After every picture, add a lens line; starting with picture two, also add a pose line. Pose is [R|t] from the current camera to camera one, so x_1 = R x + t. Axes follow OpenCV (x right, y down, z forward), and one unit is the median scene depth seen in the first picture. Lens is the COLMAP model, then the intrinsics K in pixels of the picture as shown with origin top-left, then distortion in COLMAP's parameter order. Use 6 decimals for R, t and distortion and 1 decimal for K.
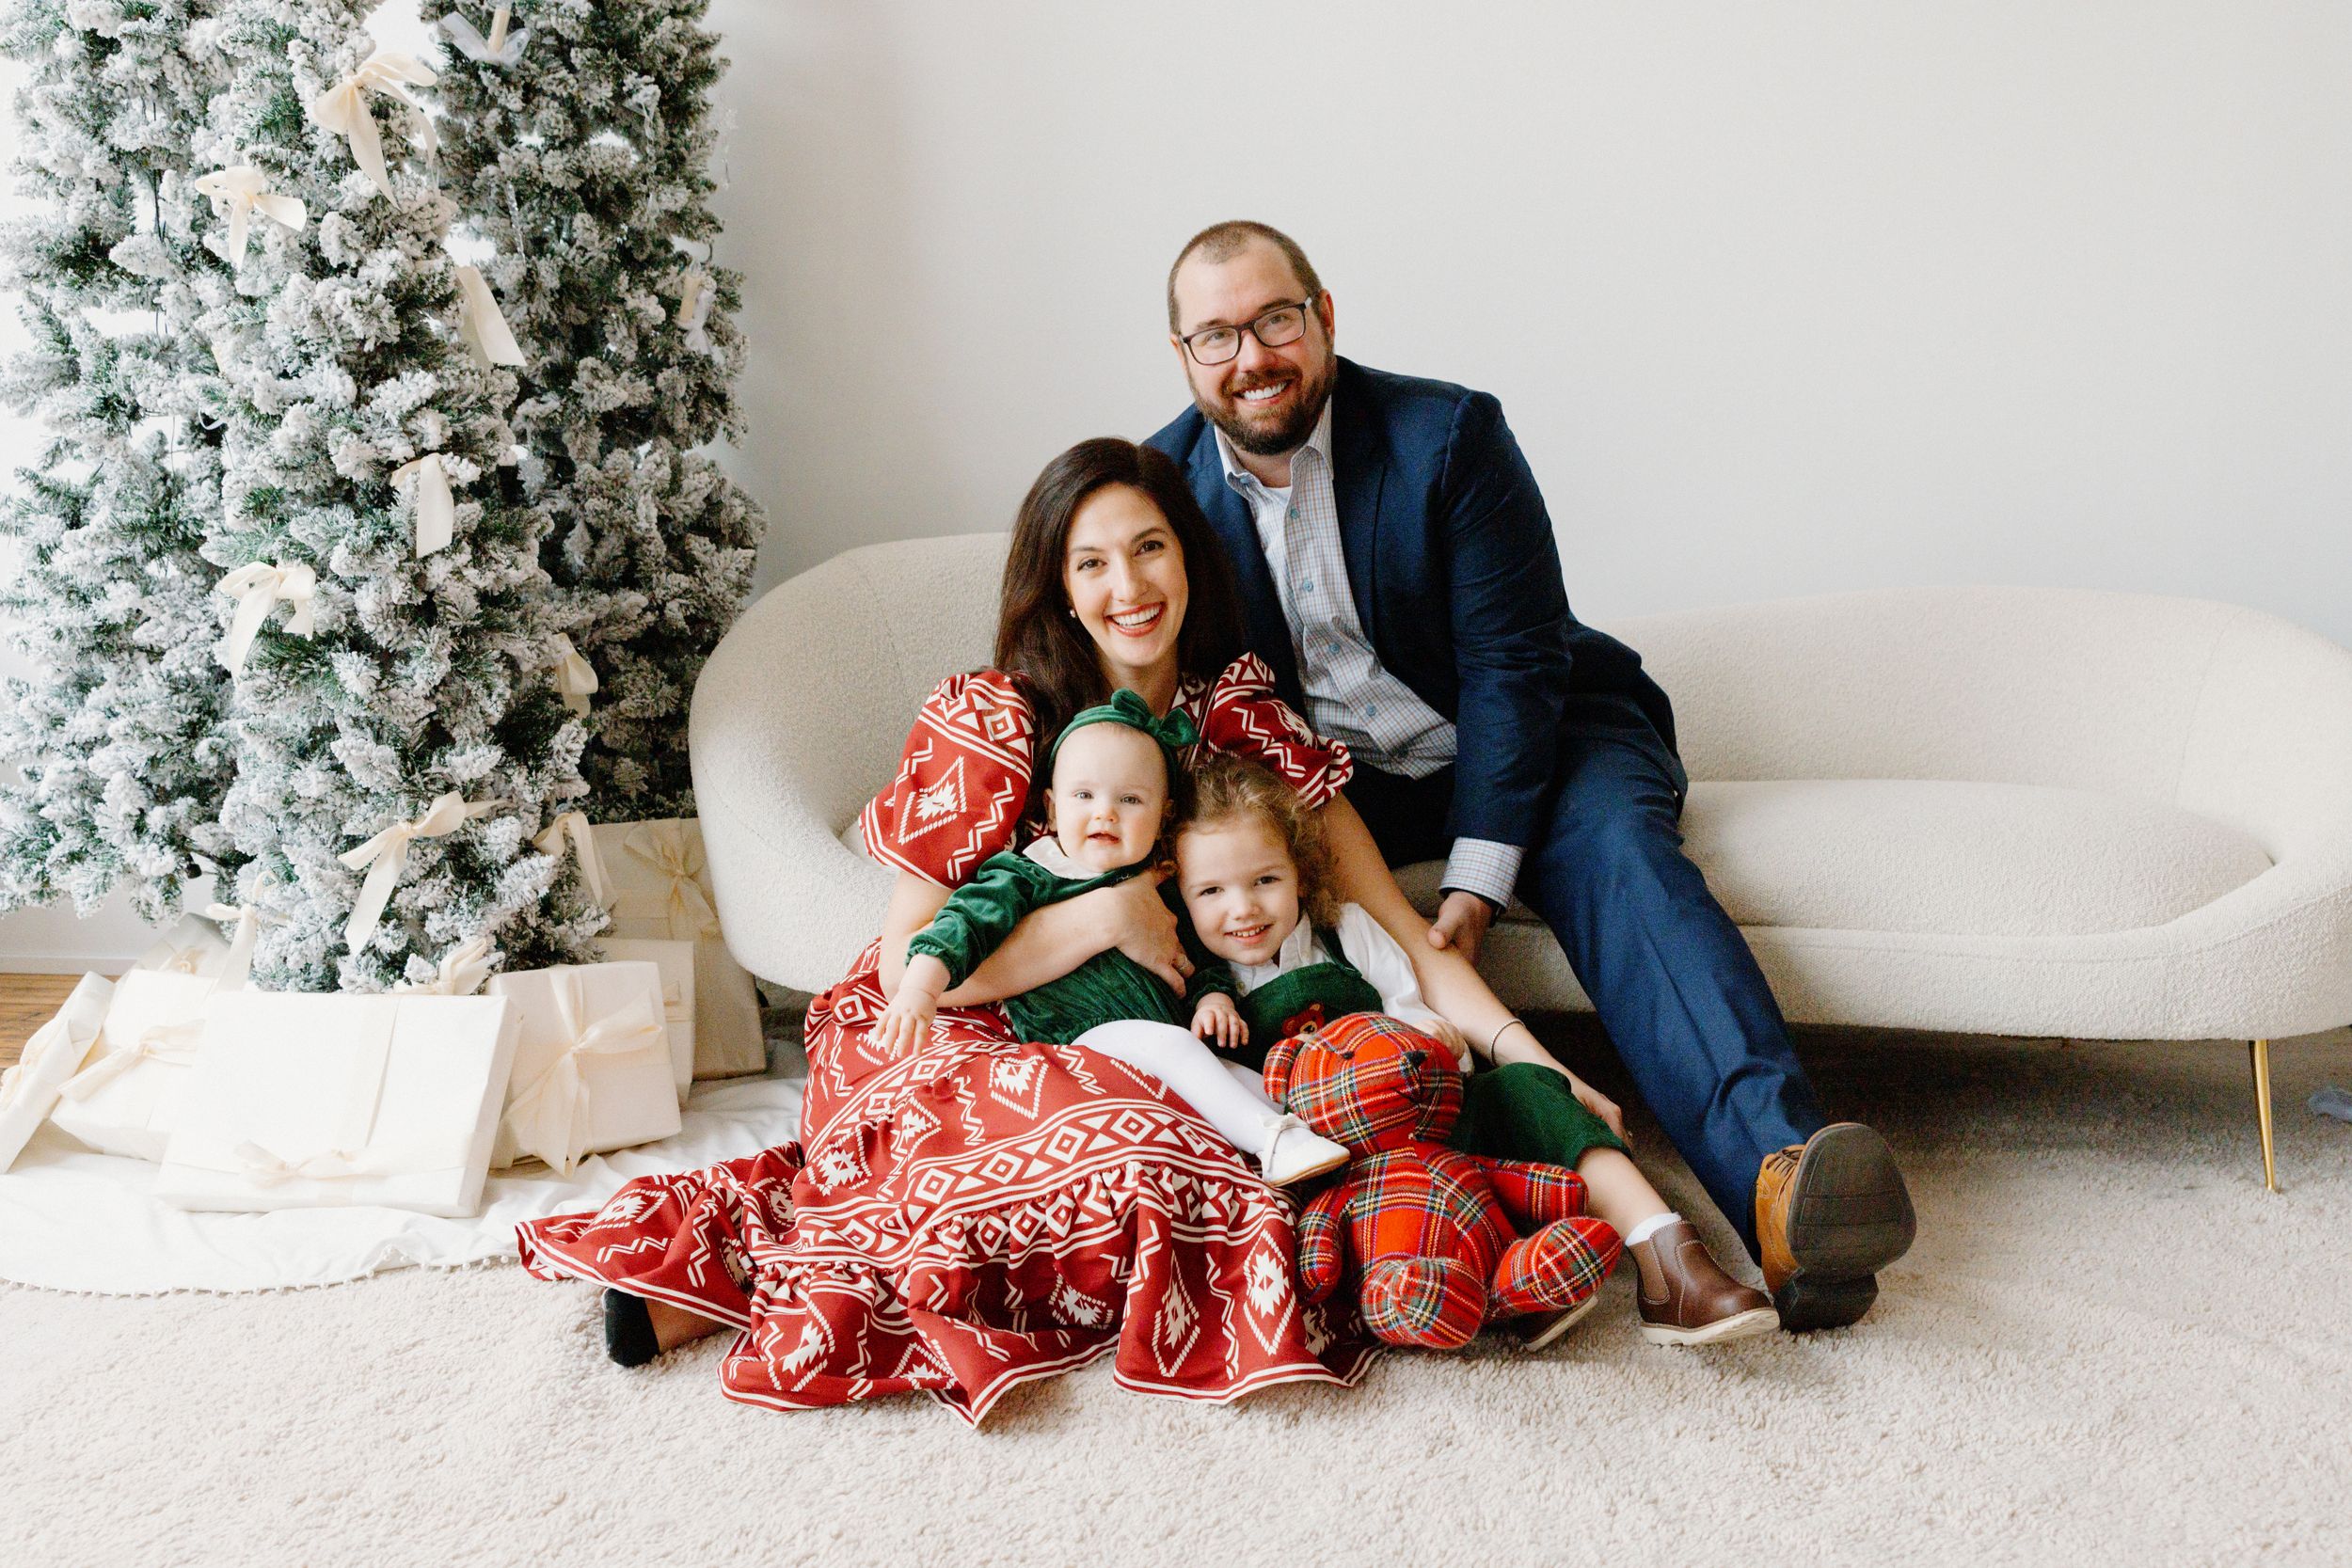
lens RADIAL K [[2128.0, 0, 1183.4], [0, 2128.0, 786.0], [0, 0, 1]] dist [0.014893, 0.002343]
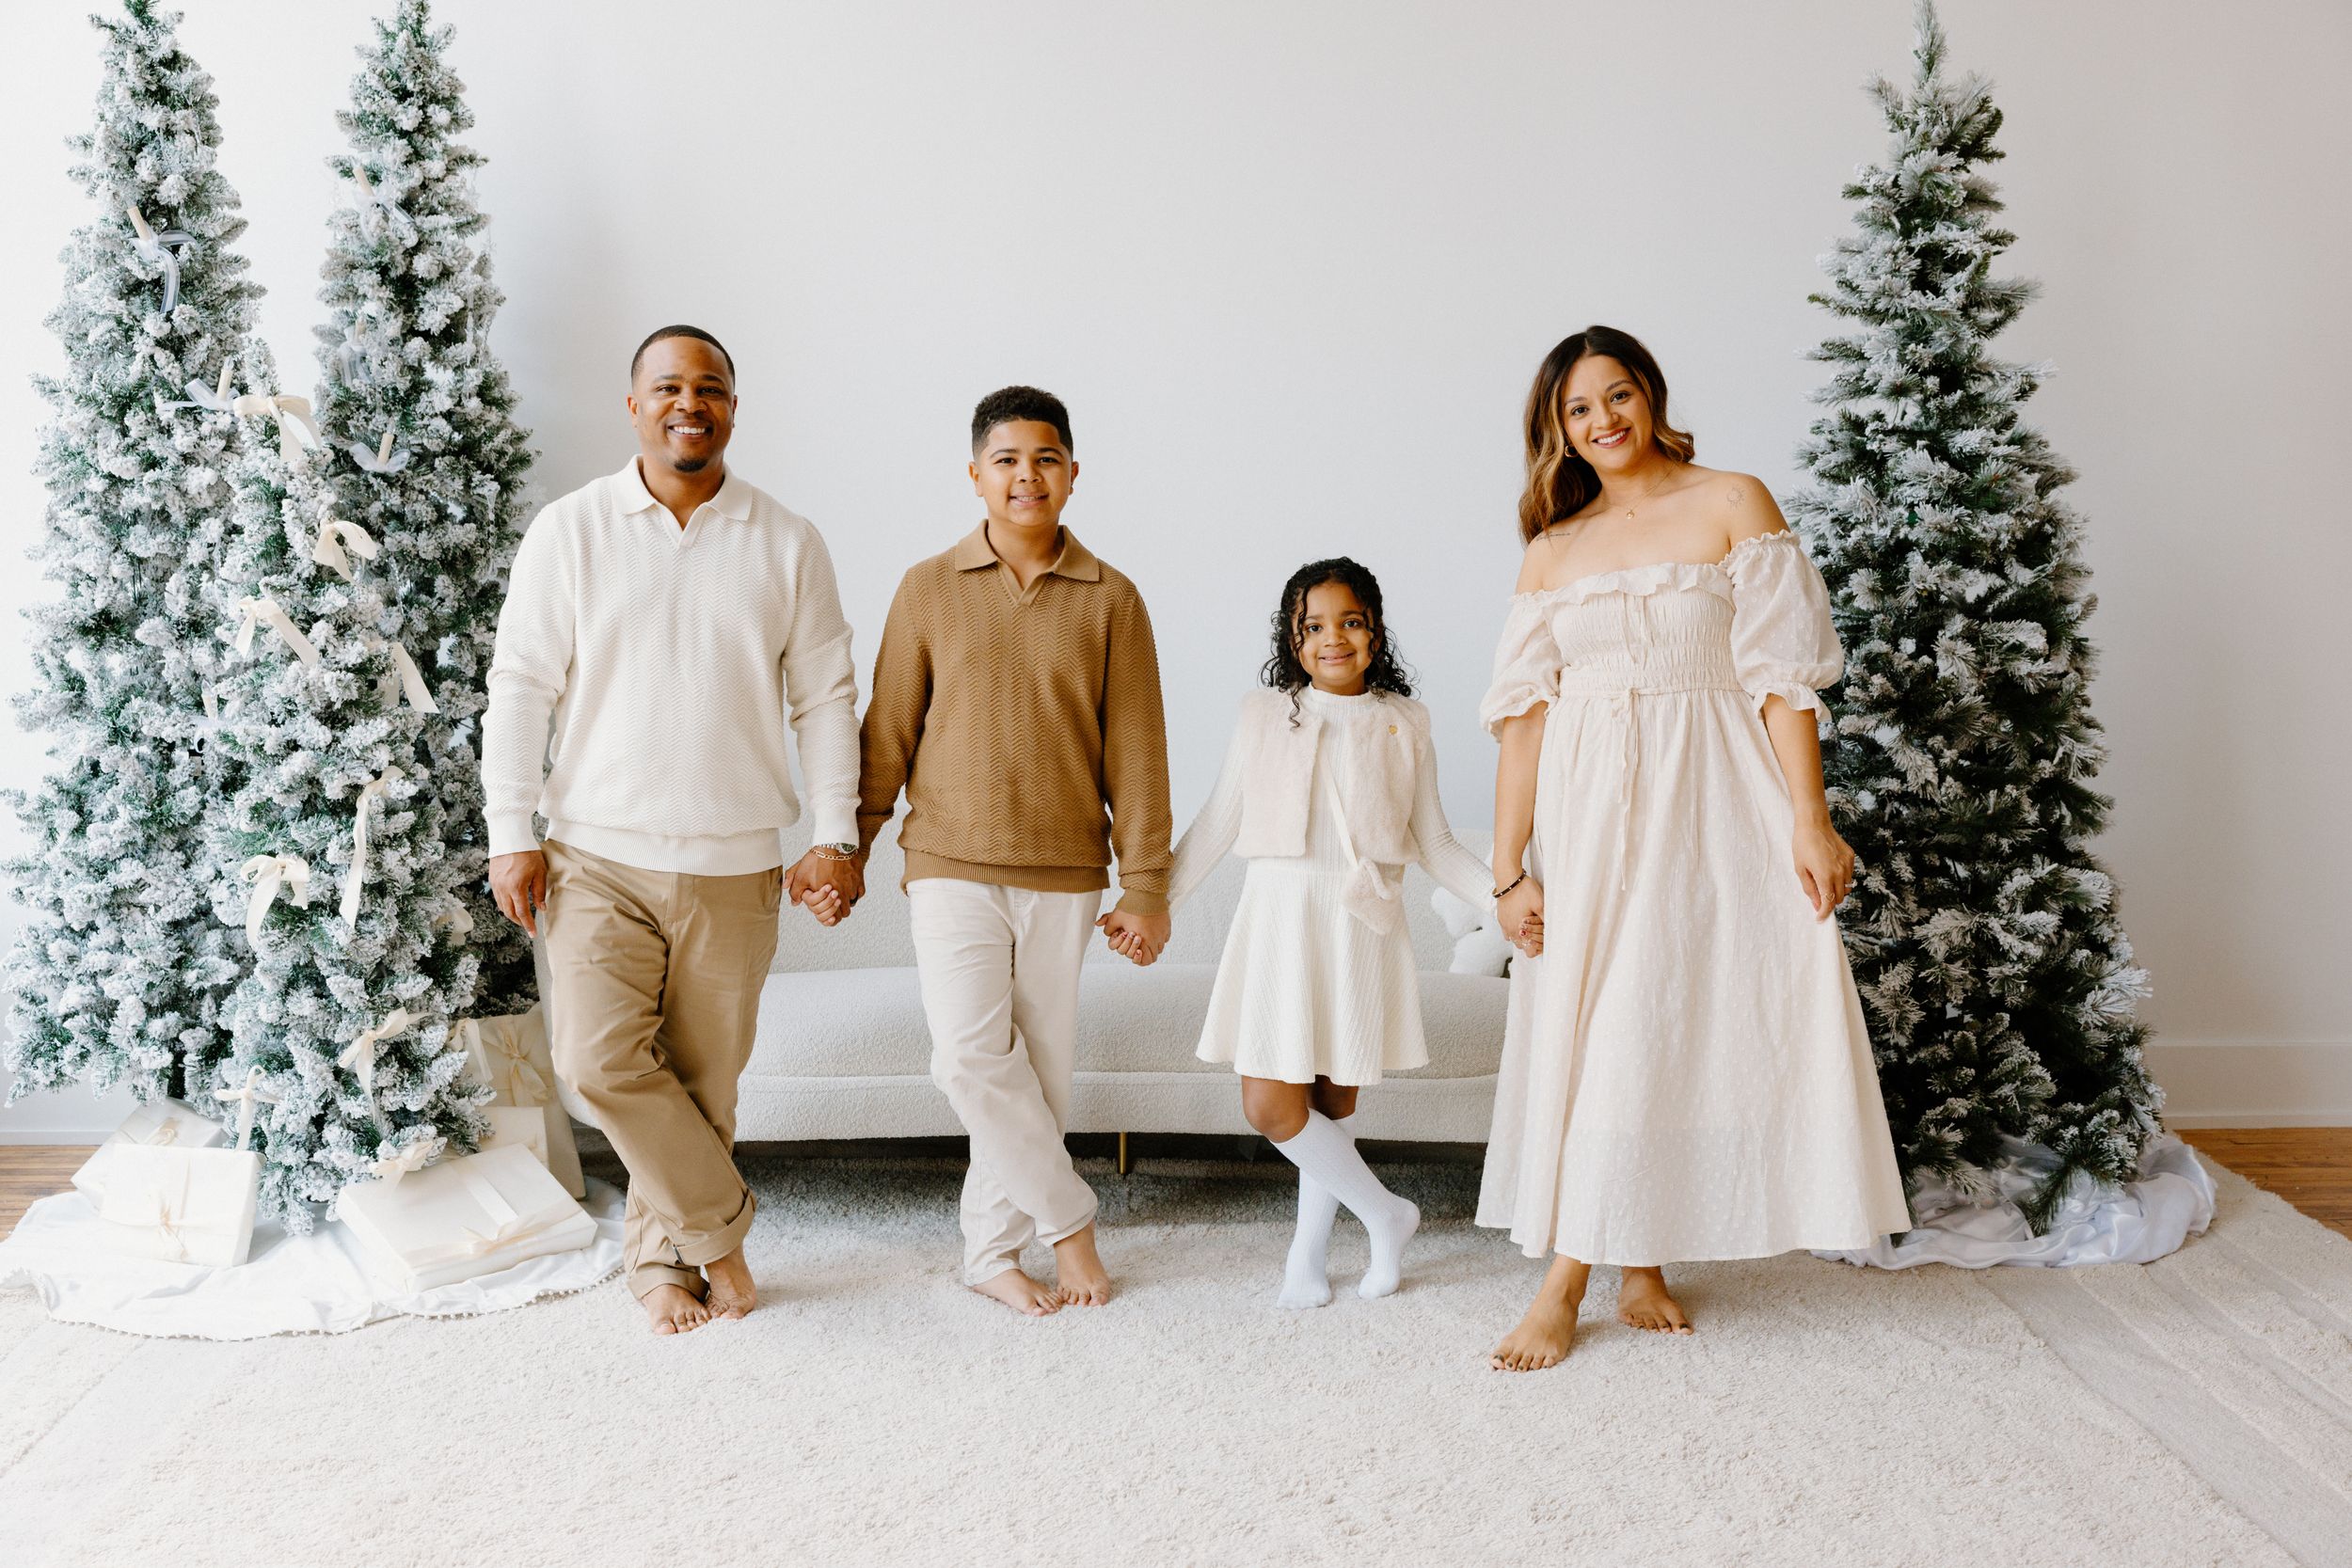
lens RADIAL K [[3109.4, 0, 1172.8], [0, 3109.4, 790.6], [0, 0, 1]] dist [0.038546, 0.000000]
pose [[0.989562, -0.009139, 0.143819, -0.115450], [0.011938, 0.999756, -0.018606, -0.094918], [-0.143614, 0.020129, 0.989429, -1.128142]]
